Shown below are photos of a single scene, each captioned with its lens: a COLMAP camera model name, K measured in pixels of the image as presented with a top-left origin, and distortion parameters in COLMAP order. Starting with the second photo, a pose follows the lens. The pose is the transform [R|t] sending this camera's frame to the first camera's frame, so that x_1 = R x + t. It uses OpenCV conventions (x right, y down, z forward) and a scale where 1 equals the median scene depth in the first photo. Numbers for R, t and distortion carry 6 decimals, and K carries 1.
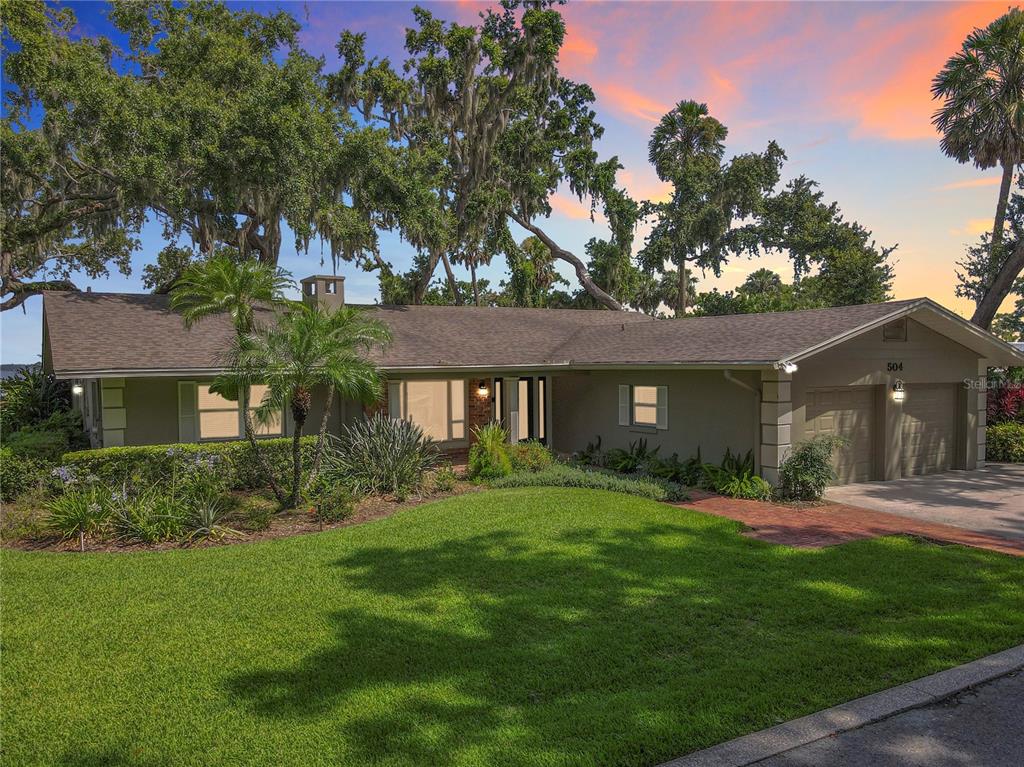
lens RADIAL K [[413.6, 0, 514.9], [0, 413.6, 380.4], [0, 0, 1]] dist [-0.001007, -0.000103]
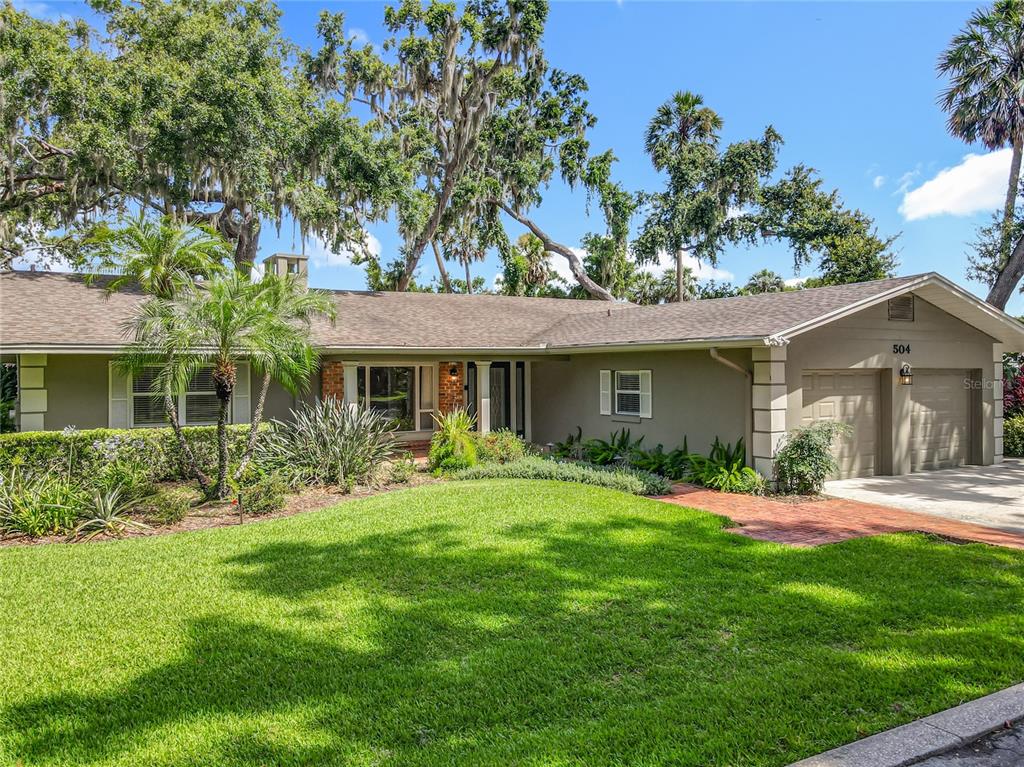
lens RADIAL K [[412.5, 0, 520.1], [0, 412.5, 376.4], [0, 0, 1]] dist [0.000404, -0.000240]
pose [[0.999985, 0.002619, -0.004708, 0.085966], [-0.002737, 0.999676, -0.025290, 0.052299], [0.004640, 0.025303, 0.999669, 0.091007]]
